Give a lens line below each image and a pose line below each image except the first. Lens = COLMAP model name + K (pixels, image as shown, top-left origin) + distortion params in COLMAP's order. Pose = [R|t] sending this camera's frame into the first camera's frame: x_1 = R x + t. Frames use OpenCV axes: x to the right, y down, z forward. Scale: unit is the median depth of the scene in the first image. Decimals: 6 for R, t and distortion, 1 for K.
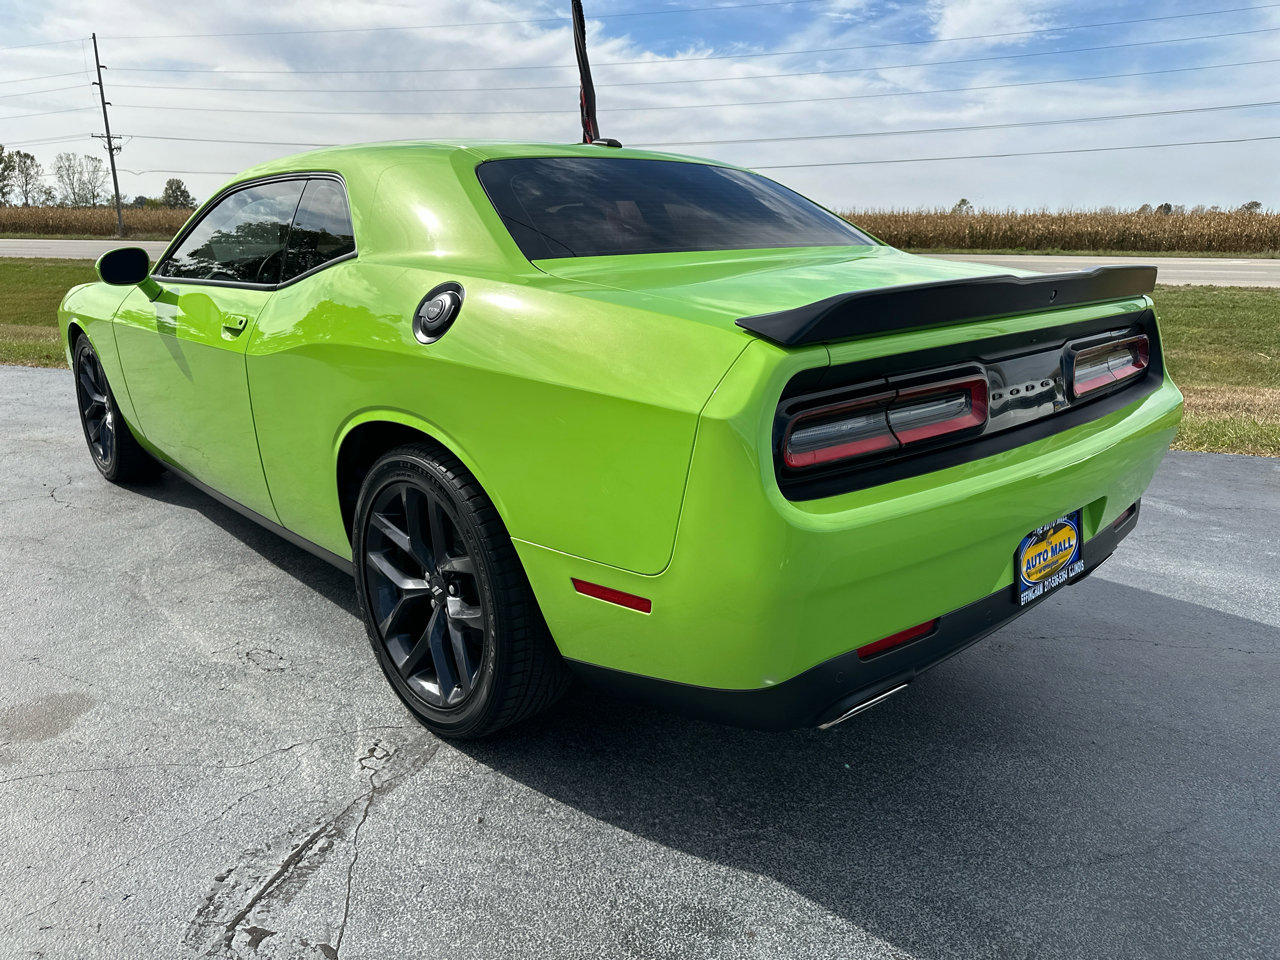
lens RADIAL K [[947.1, 0, 640.0], [0, 947.1, 480.0], [0, 0, 1]] dist [0.004969, 0.000421]
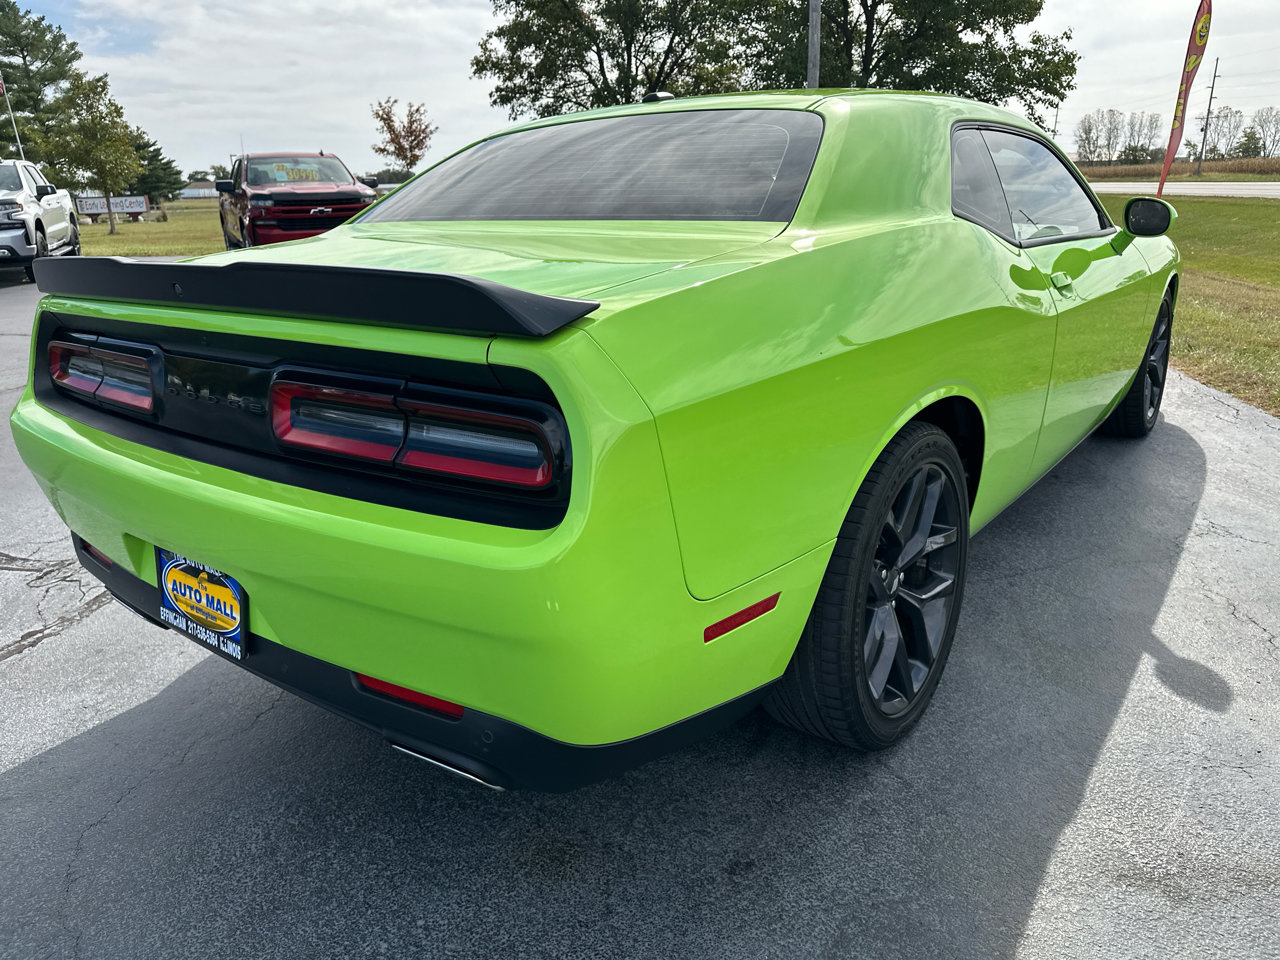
lens RADIAL K [[932.9, 0, 628.2], [0, 932.9, 480.8], [0, 0, 1]] dist [-0.003273, 0.000174]
pose [[0.138449, 0.287277, -0.947789, 1.192860], [-0.227427, 0.940653, 0.251892, -0.302608], [0.963903, 0.180678, 0.195567, 1.143584]]
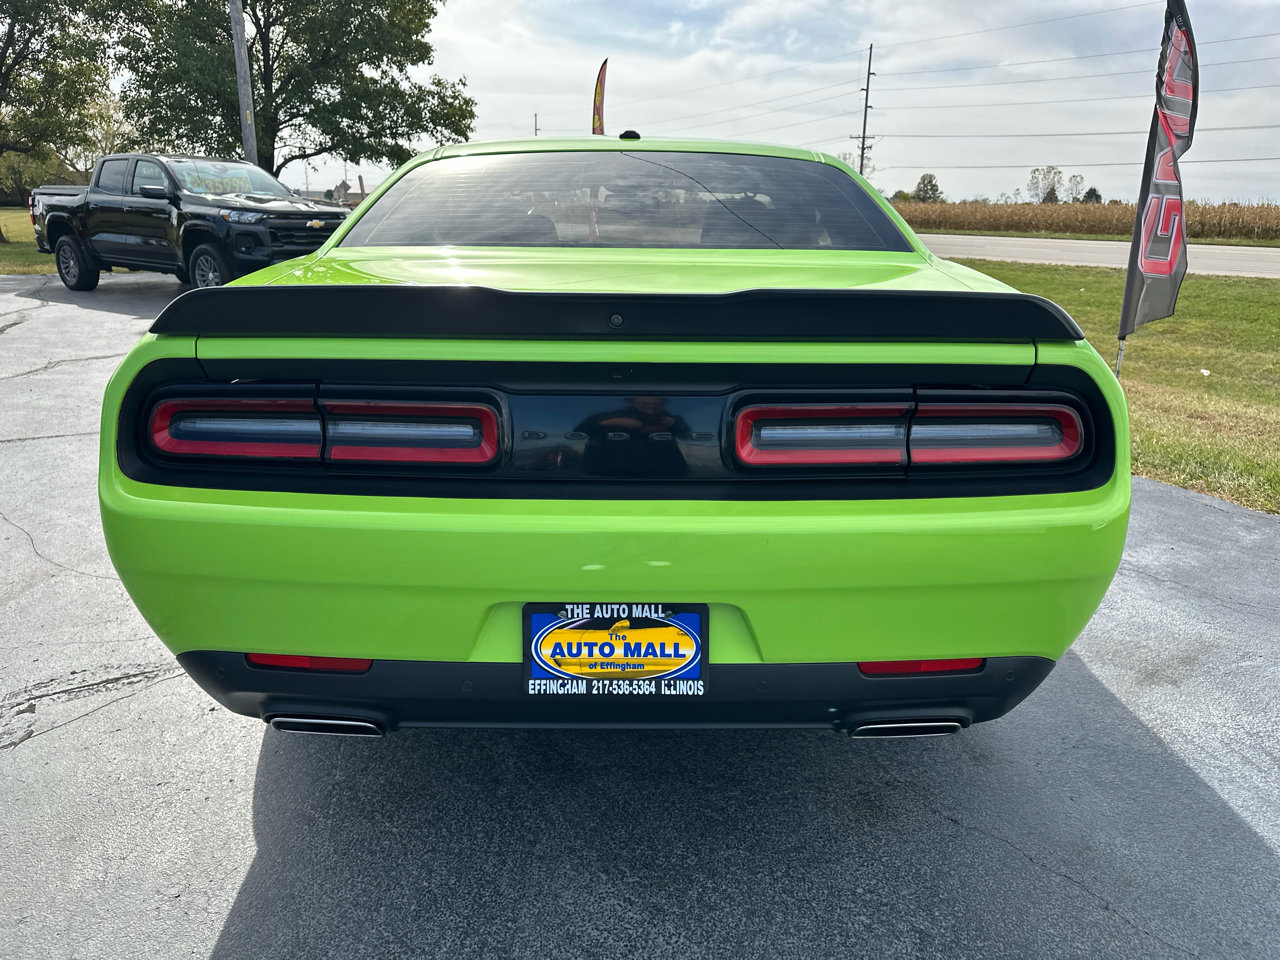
lens RADIAL K [[947.1, 0, 640.0], [0, 947.1, 480.0], [0, 0, 1]] dist [0.004969, 0.000421]
pose [[0.722504, 0.194171, -0.663540, 0.896911], [-0.189688, 0.978595, 0.079820, -0.117992], [0.664835, 0.068195, 0.743871, 0.417855]]
